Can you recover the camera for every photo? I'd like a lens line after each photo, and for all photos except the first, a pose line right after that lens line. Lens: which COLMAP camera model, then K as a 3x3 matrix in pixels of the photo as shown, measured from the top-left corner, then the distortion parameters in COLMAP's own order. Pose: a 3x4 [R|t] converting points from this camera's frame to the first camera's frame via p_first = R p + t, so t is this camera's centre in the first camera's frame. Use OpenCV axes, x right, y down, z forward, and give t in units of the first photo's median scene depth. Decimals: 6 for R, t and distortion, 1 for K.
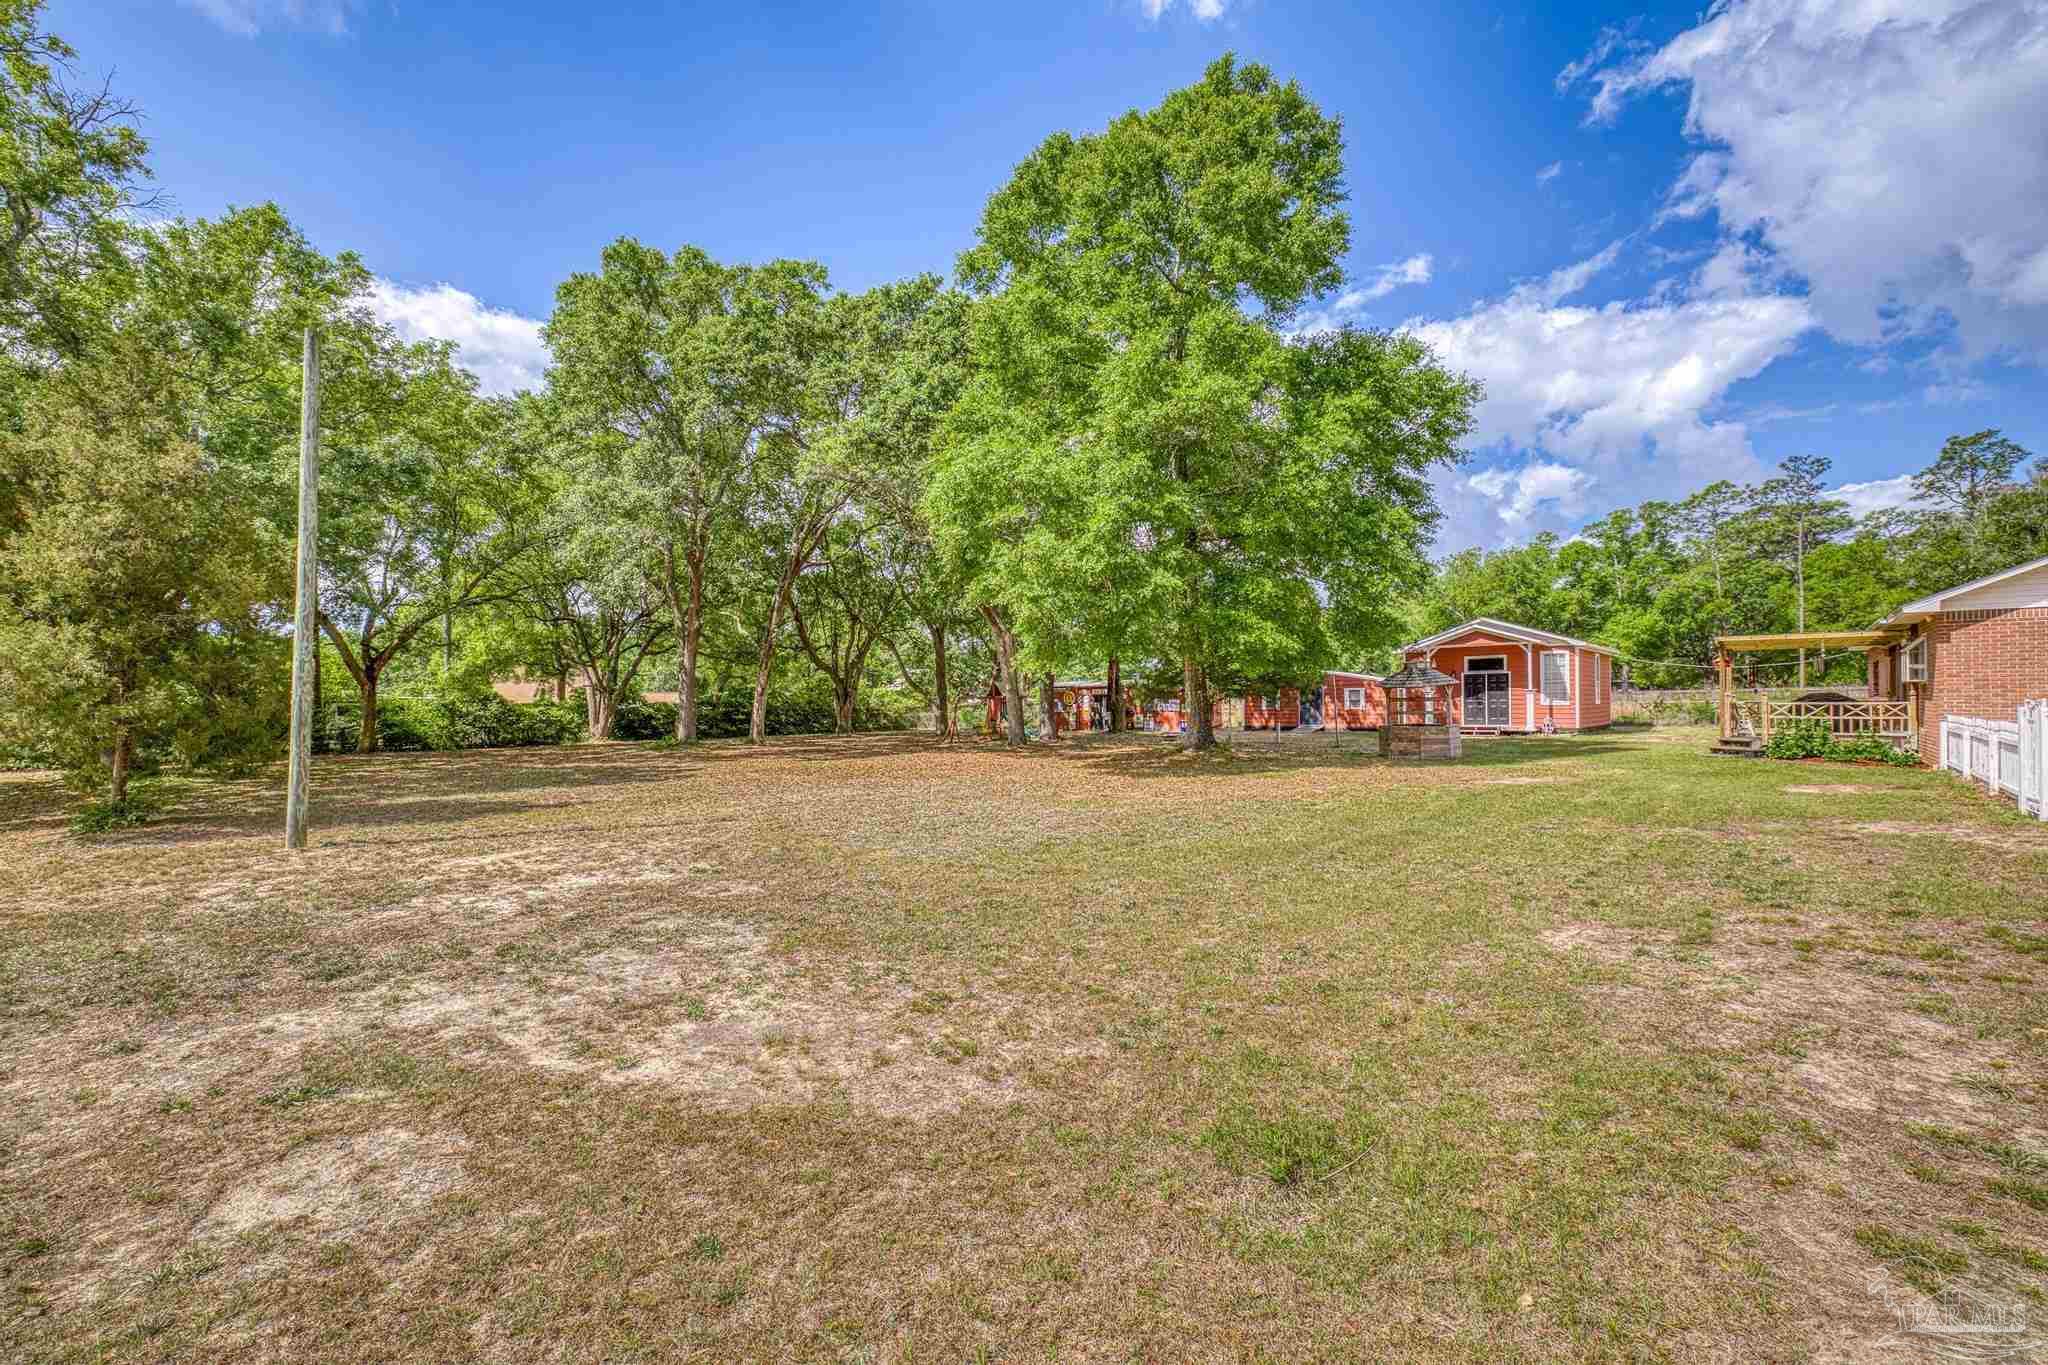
lens RADIAL K [[888.0, 0, 1011.4], [0, 888.0, 702.2], [0, 0, 1]] dist [0.004266, 0.001226]
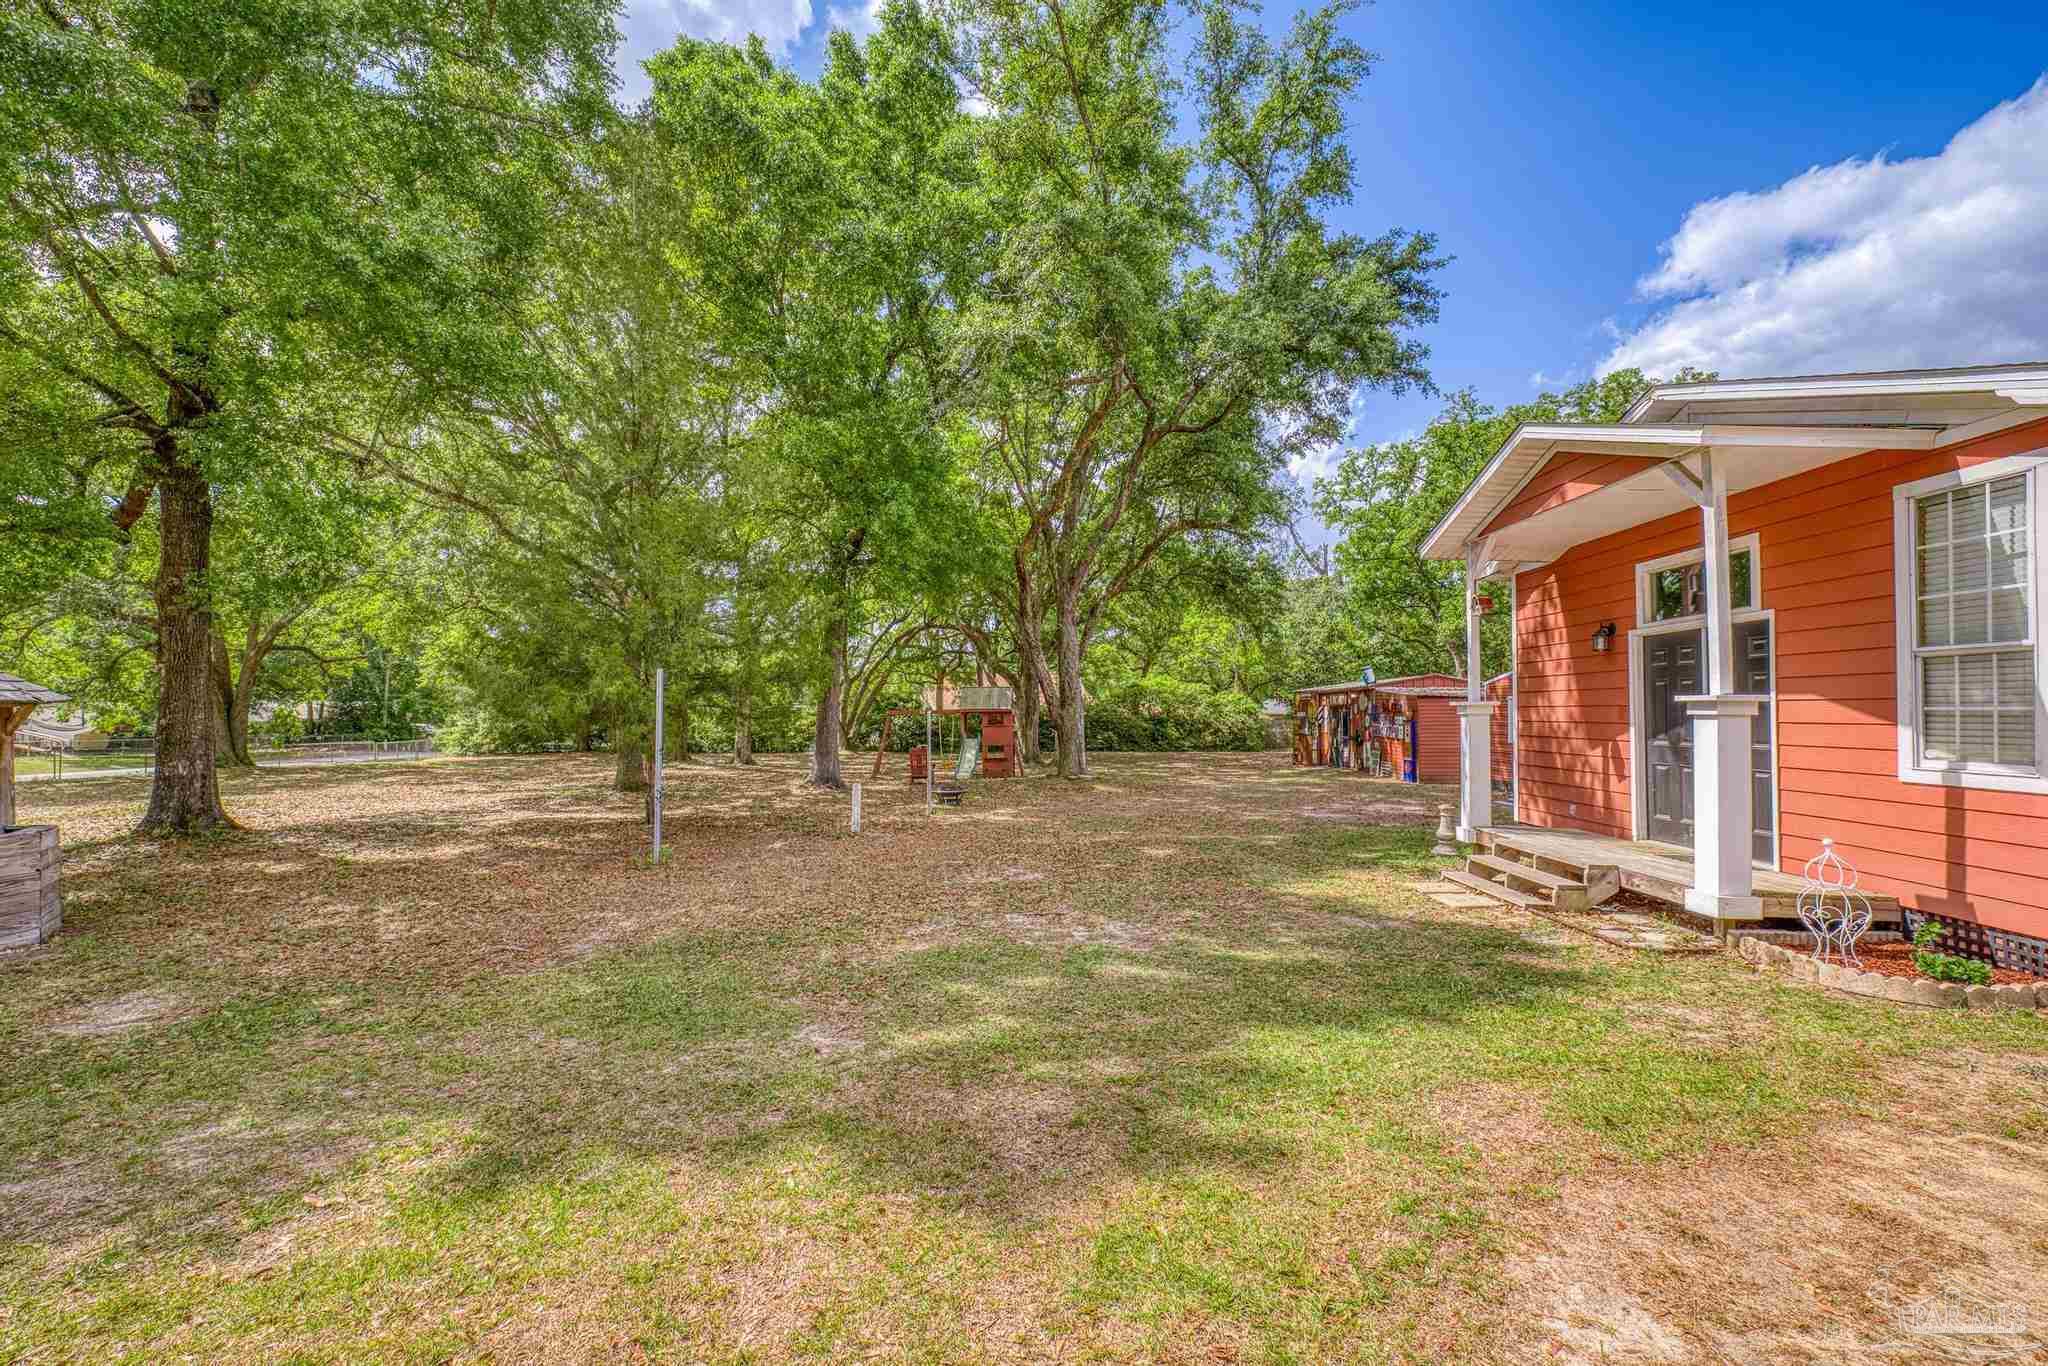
lens RADIAL K [[888.0, 0, 1010.2], [0, 888.0, 695.2], [0, 0, 1]] dist [0.004266, 0.001226]
pose [[0.645894, -0.003621, -0.763418, 0.554861], [-0.005772, 0.999937, -0.009626, -0.010583], [0.763405, 0.010624, 0.645832, 0.669155]]
